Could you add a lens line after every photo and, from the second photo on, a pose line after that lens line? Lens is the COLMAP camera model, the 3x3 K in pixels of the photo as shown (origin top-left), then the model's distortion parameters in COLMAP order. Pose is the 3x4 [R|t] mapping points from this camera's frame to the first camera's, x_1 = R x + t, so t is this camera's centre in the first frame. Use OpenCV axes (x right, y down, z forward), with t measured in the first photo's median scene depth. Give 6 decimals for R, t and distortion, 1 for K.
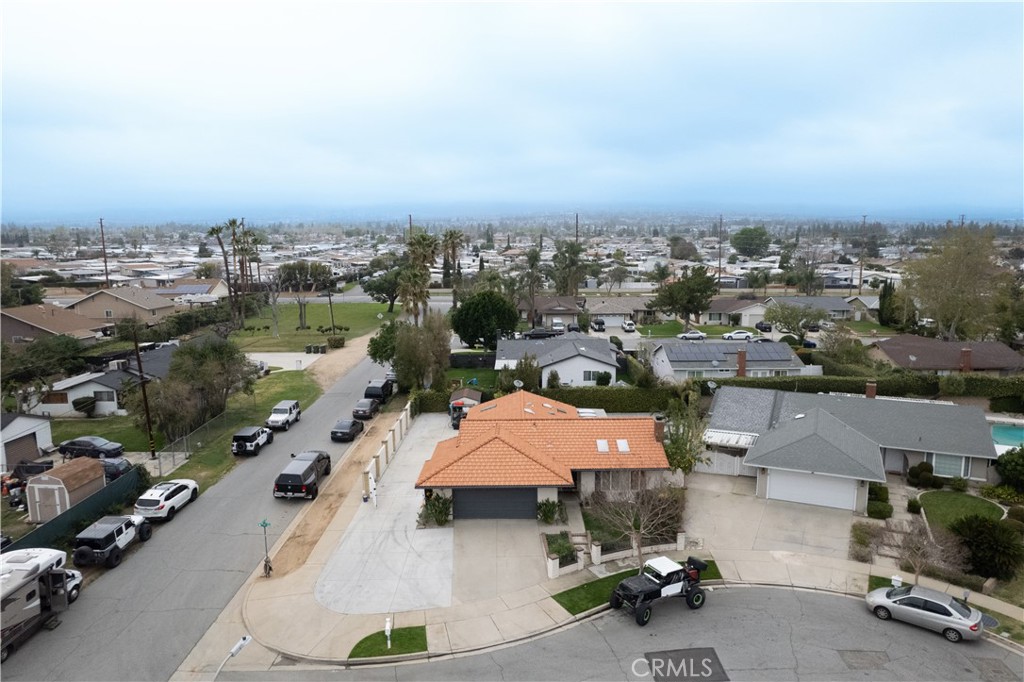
lens RADIAL K [[648.0, 0, 512.8], [0, 648.0, 337.4], [0, 0, 1]] dist [-0.060428, 0.045015]
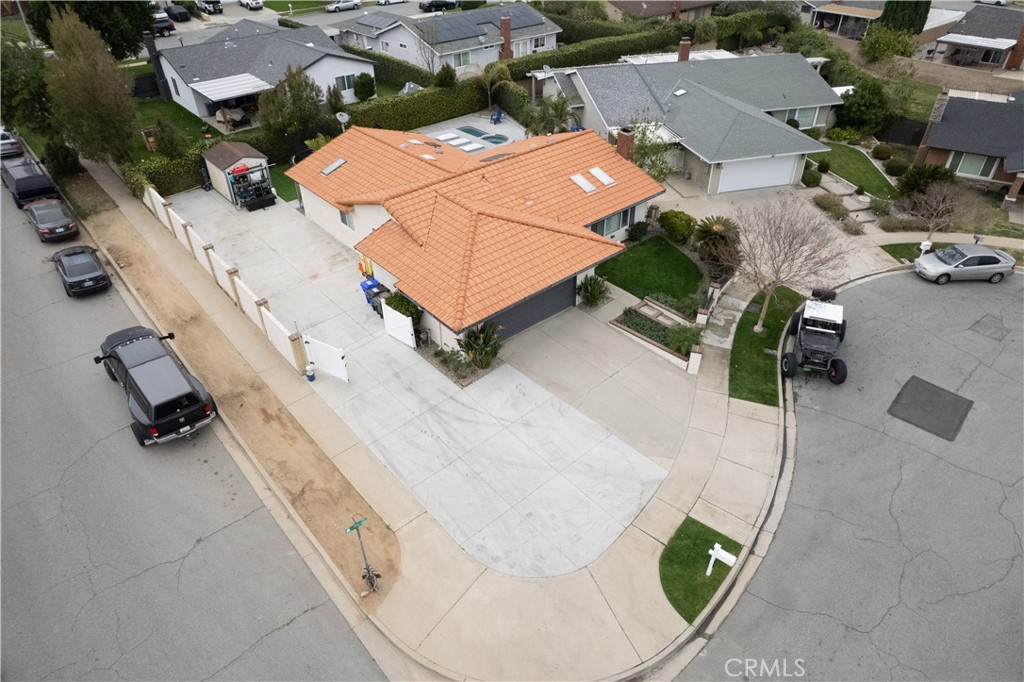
lens RADIAL K [[648.0, 0, 509.7], [0, 648.0, 344.0], [0, 0, 1]] dist [-0.060428, 0.045015]
pose [[0.749676, -0.397073, 0.529451, -0.400262], [0.096069, 0.856830, 0.506569, -0.060877], [-0.654795, -0.328899, 0.680492, 0.487586]]
